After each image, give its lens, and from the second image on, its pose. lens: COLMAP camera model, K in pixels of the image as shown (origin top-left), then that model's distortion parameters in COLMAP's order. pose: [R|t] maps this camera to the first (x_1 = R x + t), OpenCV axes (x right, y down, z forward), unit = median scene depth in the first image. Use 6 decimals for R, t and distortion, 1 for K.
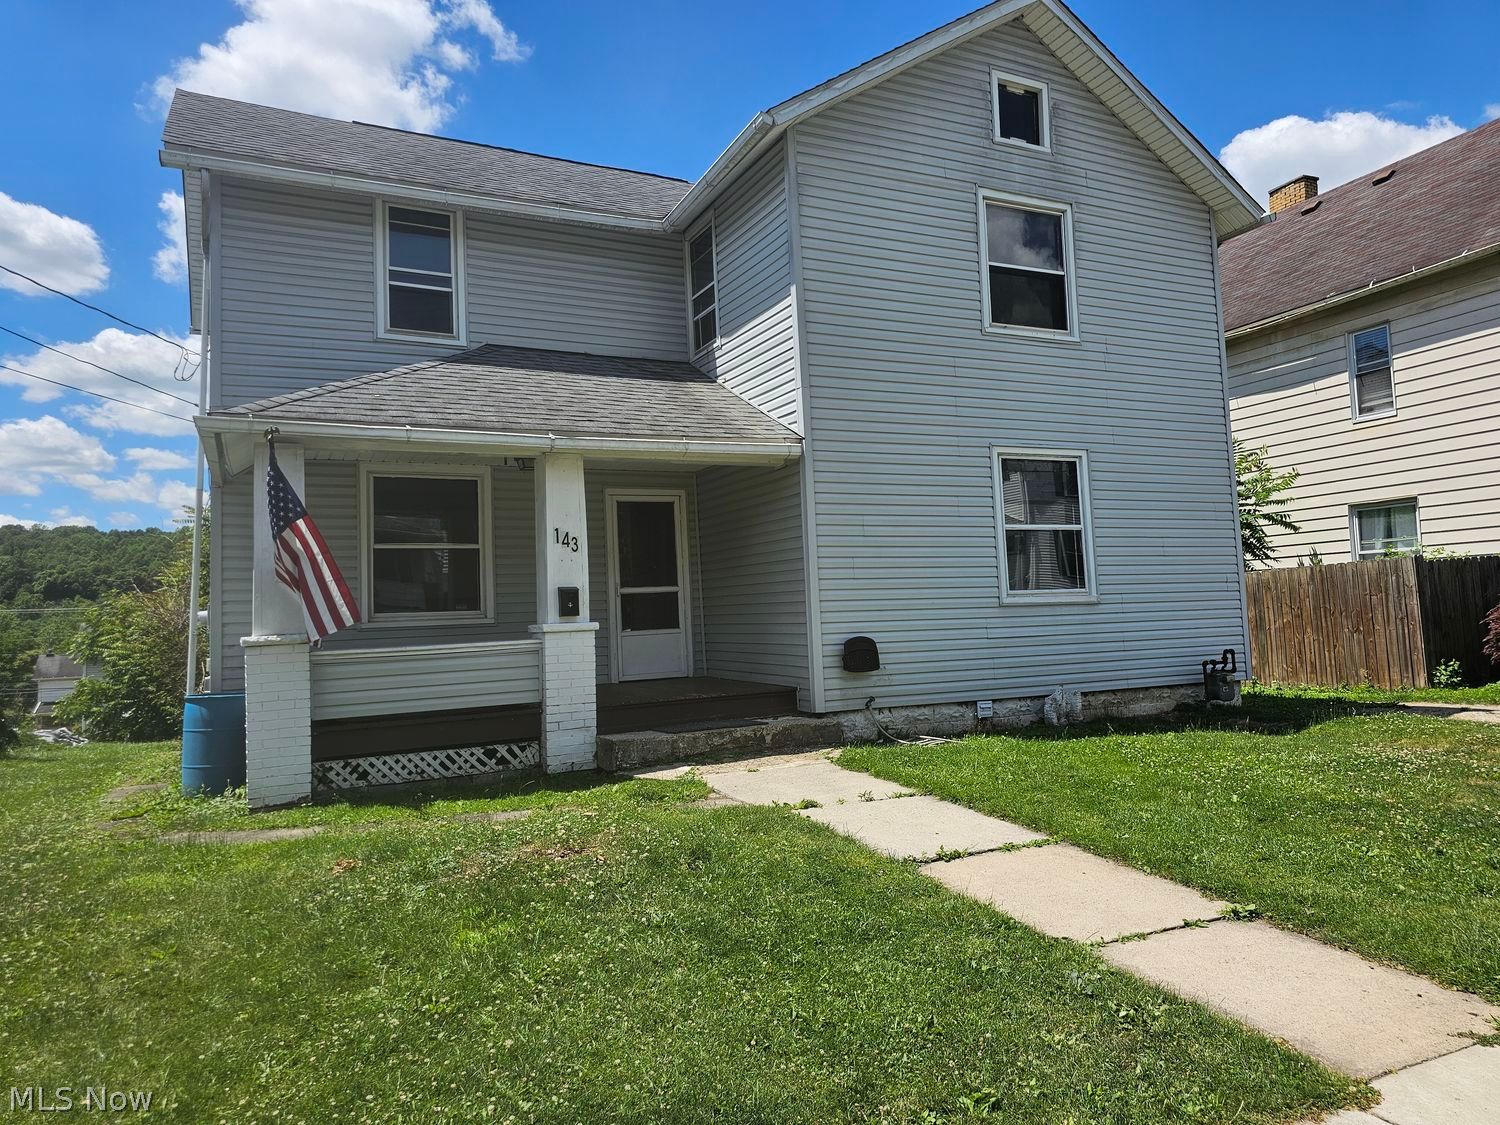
lens RADIAL K [[1020.3, 0, 748.9], [0, 1020.3, 546.1], [0, 0, 1]] dist [0.082916, -0.001299]
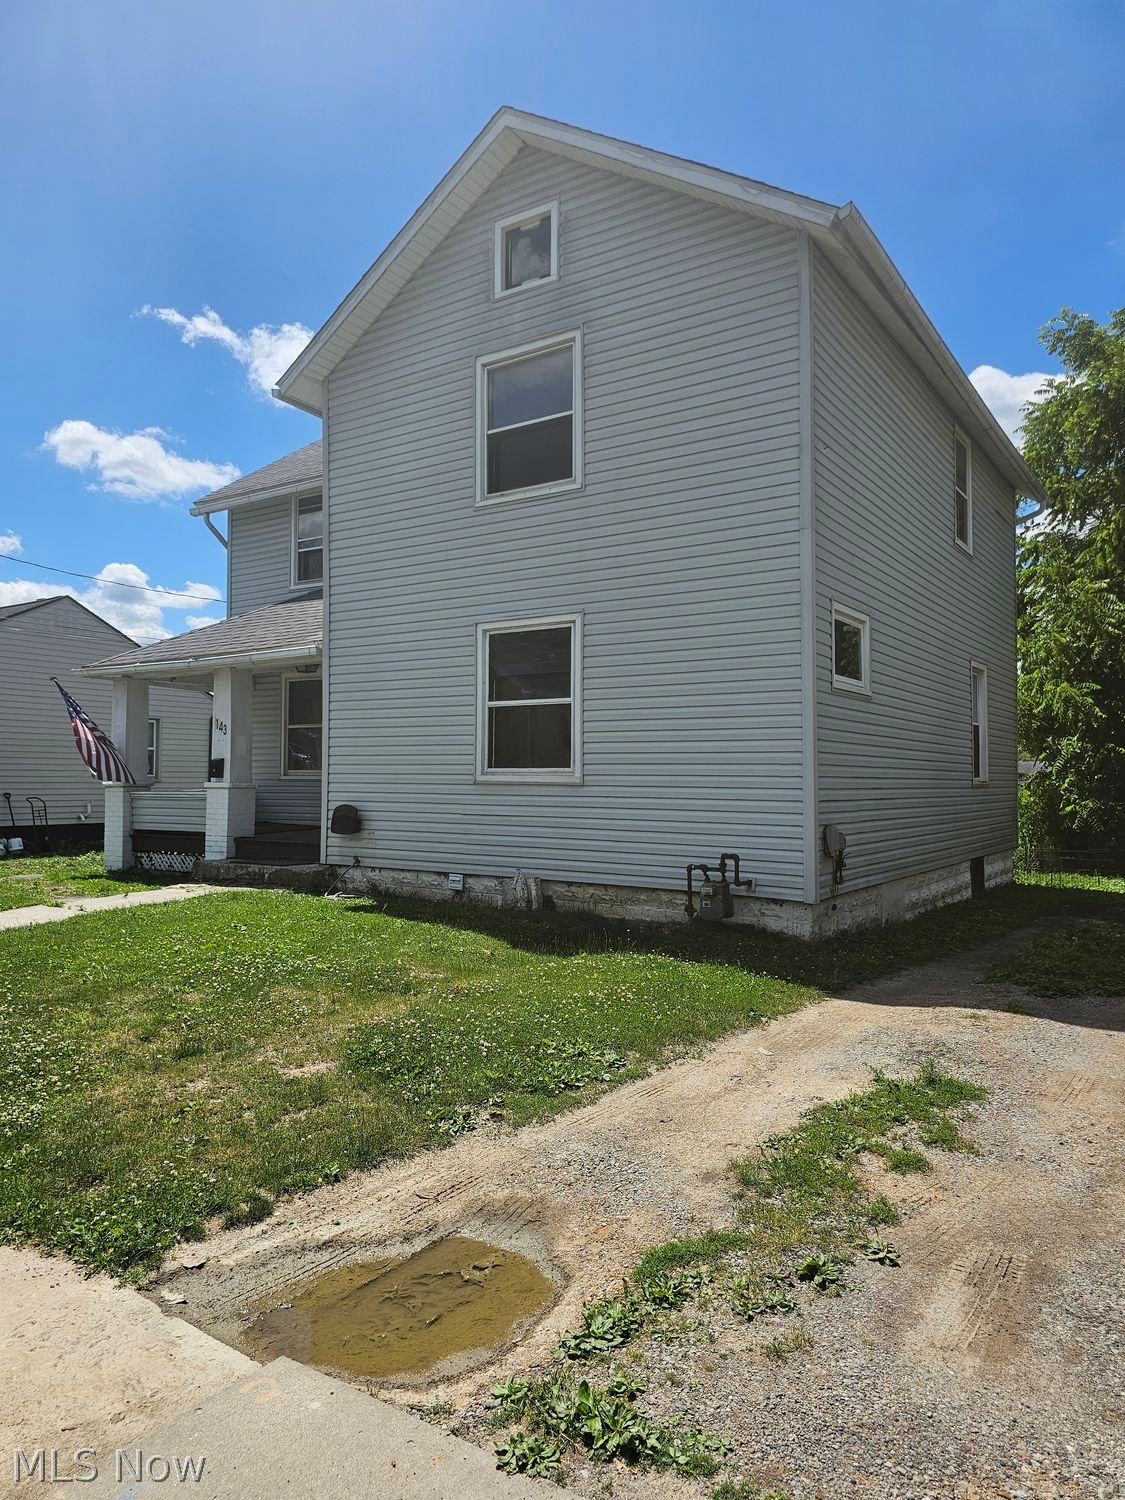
lens RADIAL K [[1020.3, 0, 562.5], [0, 1020.3, 750.0], [0, 0, 1]] dist [0.082916, -0.001299]
pose [[0.488663, 0.021117, -0.872217, 1.121054], [0.043741, 0.997857, 0.048665, -0.019204], [0.871375, -0.061933, 0.486692, 0.567966]]
